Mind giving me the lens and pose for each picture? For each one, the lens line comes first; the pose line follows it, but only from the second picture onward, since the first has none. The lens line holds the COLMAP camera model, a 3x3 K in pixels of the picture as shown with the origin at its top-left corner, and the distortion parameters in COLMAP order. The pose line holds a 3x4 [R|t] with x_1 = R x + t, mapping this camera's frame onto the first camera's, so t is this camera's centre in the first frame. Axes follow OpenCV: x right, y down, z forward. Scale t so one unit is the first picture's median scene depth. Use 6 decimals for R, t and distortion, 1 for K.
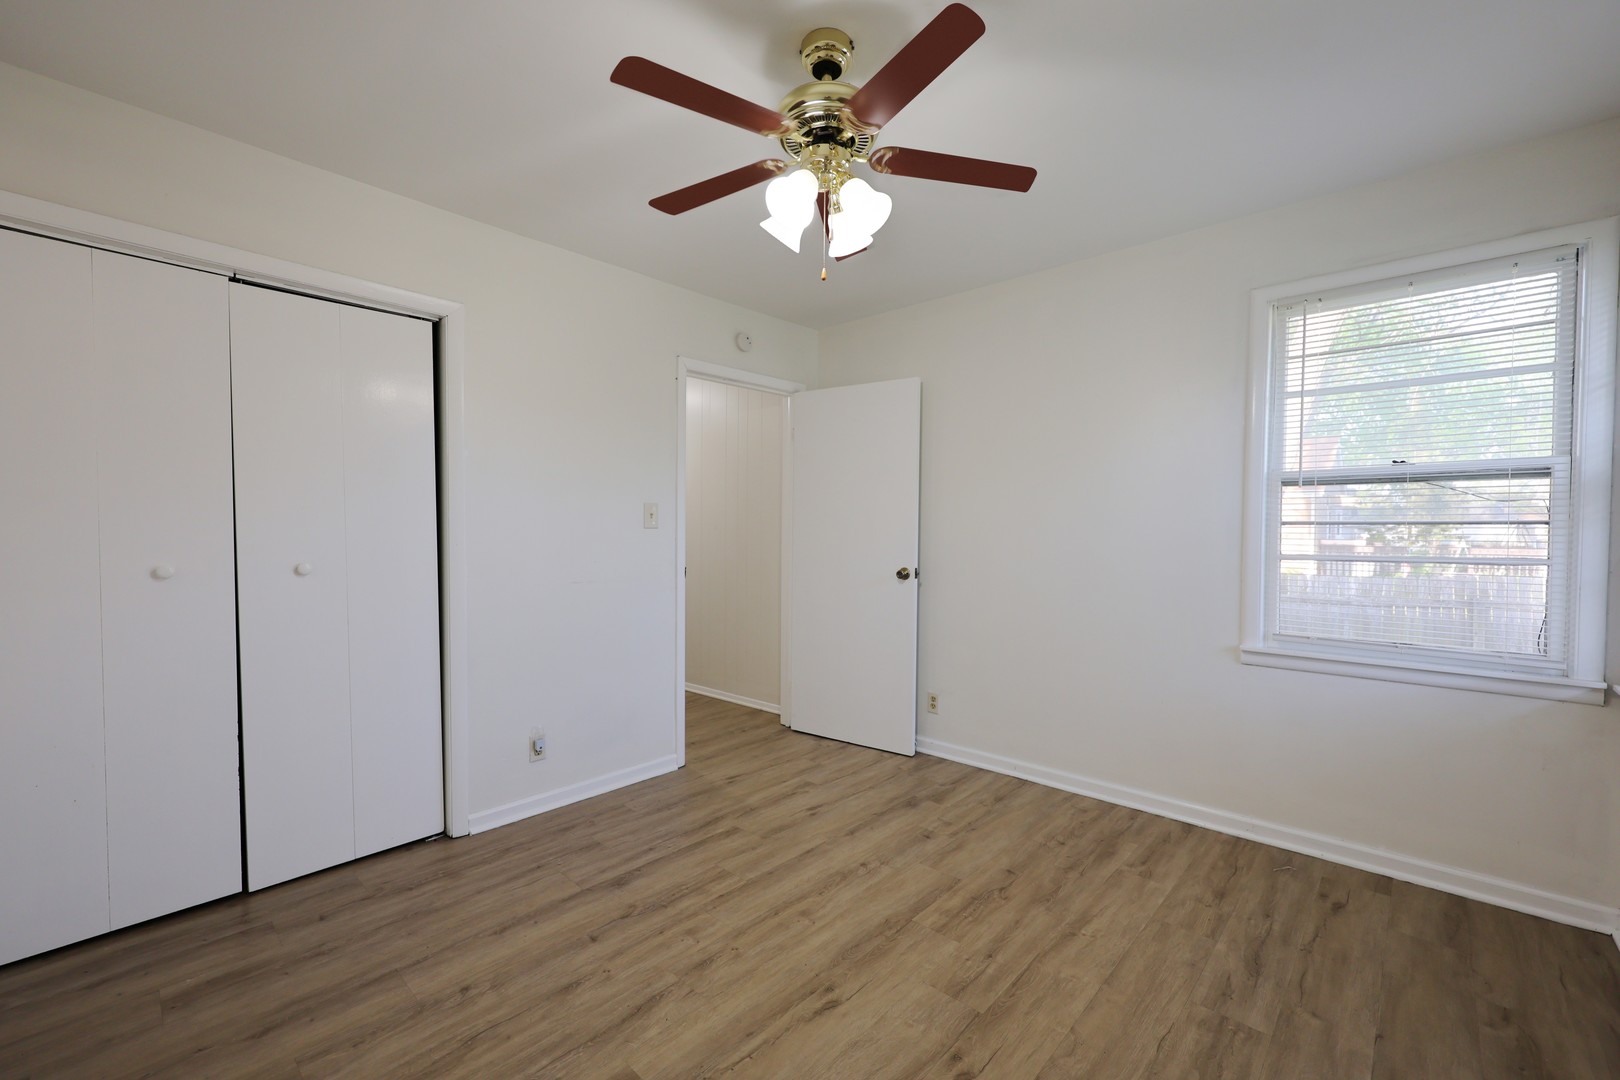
lens RADIAL K [[656.0, 0, 810.0], [0, 656.0, 540.0], [0, 0, 1]] dist [0.001379, 0.000419]
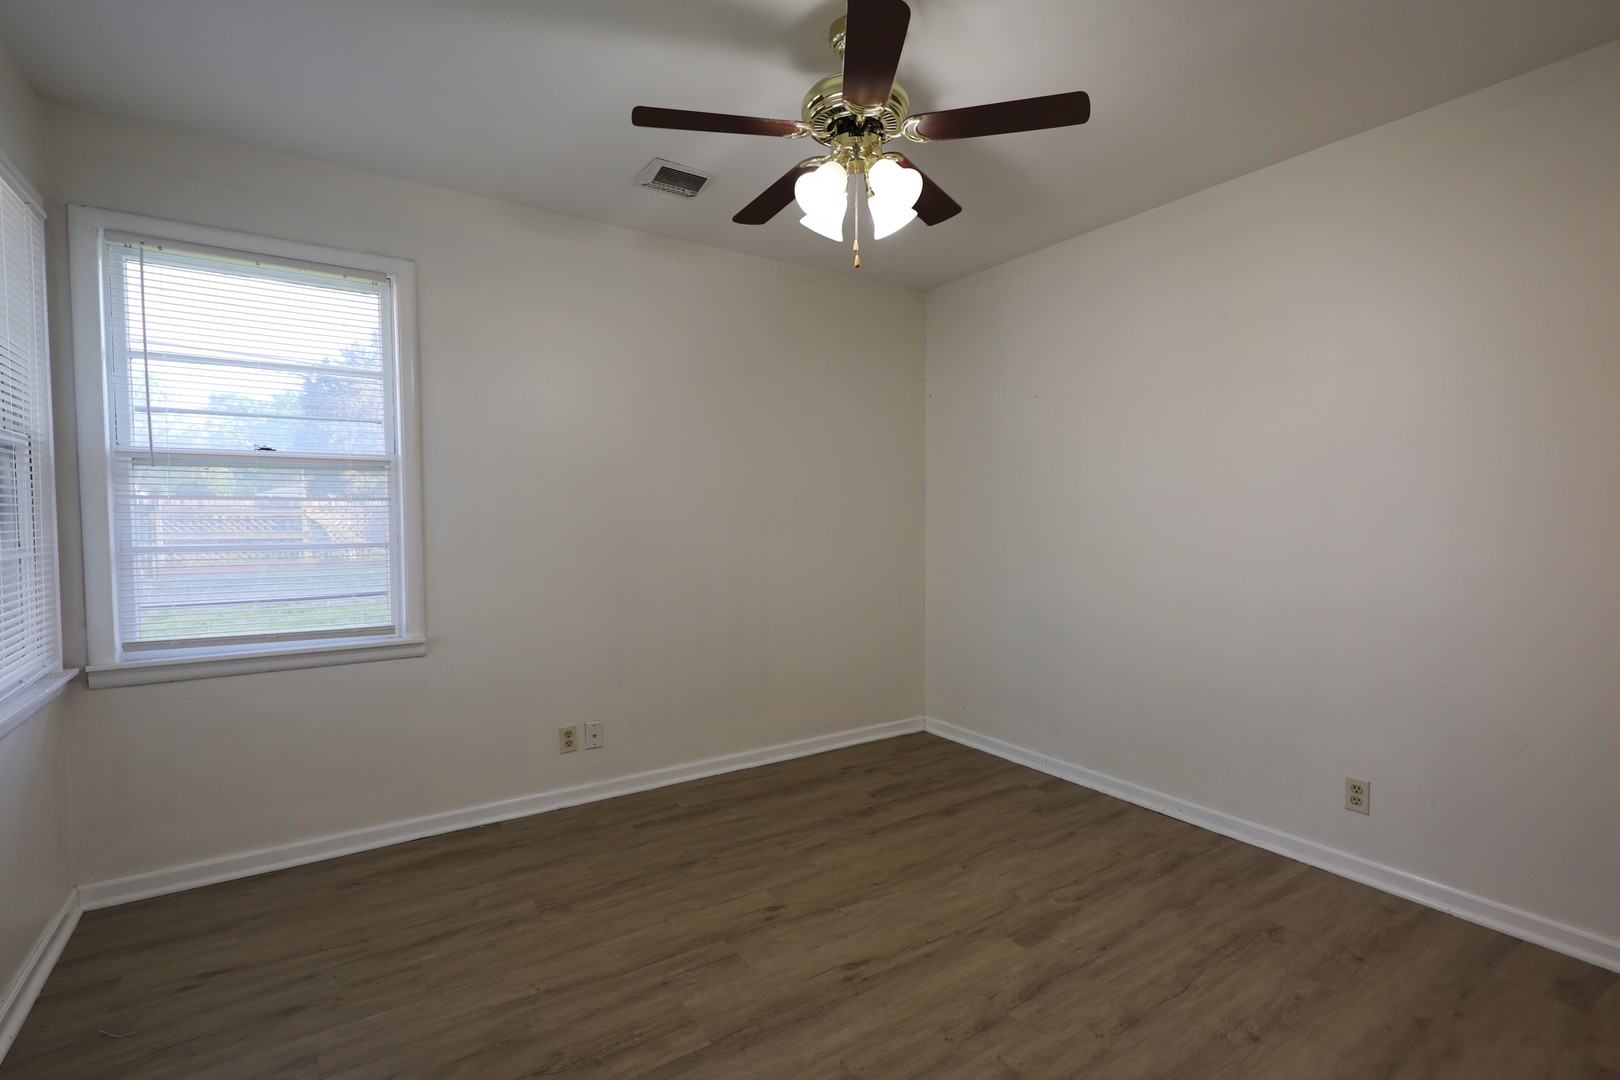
lens RADIAL K [[656.0, 0, 810.0], [0, 656.0, 540.0], [0, 0, 1]] dist [0.001379, 0.000419]
pose [[-0.968344, -0.009947, 0.249421, -0.151628], [0.003918, 0.998477, 0.055031, -0.037033], [-0.249589, 0.054266, -0.966830, 1.880788]]
